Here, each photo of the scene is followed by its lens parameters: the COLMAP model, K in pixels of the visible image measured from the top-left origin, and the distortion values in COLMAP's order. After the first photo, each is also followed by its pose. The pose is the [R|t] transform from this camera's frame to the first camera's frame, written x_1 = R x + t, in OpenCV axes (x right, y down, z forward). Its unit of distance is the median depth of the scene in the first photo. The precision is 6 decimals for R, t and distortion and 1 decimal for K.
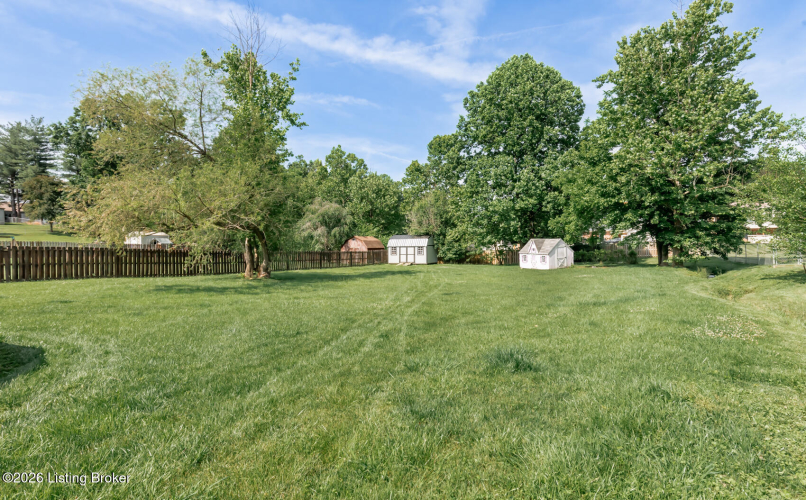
lens RADIAL K [[457.9, 0, 410.1], [0, 457.9, 266.3], [0, 0, 1]] dist [0.027474, 0.000154]
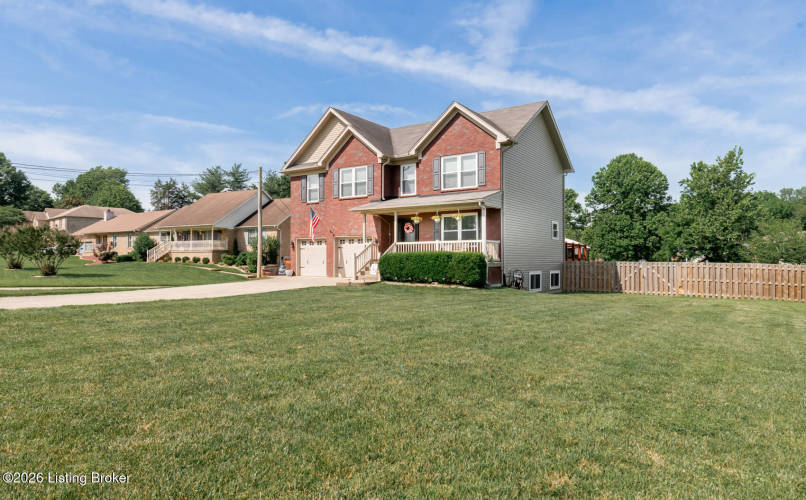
lens RADIAL K [[497.8, 0, 412.4], [0, 497.8, 259.8], [0, 0, 1]] dist [0.000871, -0.000242]
pose [[0.998767, 0.011437, -0.048315, -0.510970], [-0.013402, 0.999087, -0.040559, 0.022295], [0.047807, 0.041157, 0.998008, -0.946083]]
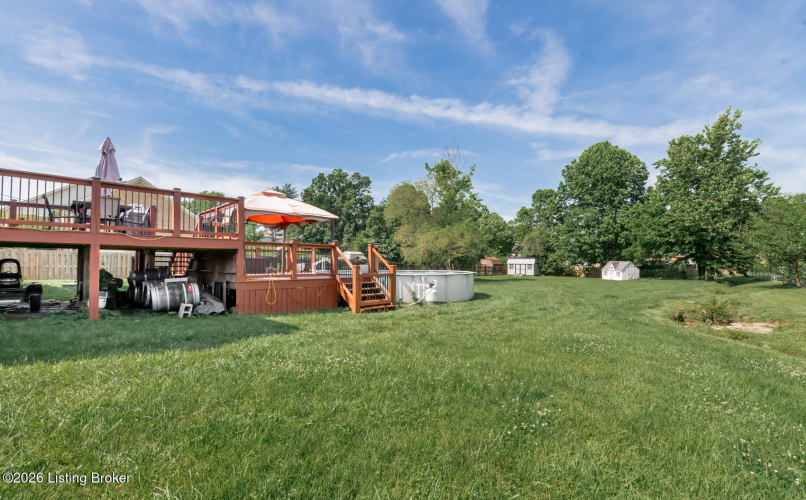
lens RADIAL K [[354.5, 0, 411.8], [0, 354.5, 266.2], [0, 0, 1]] dist [-0.001764, -0.009006]
pose [[0.970595, 0.020746, -0.239824, -0.096080], [-0.028193, 0.999220, -0.027660, 0.009767], [0.239063, 0.033607, 0.970422, -0.315143]]
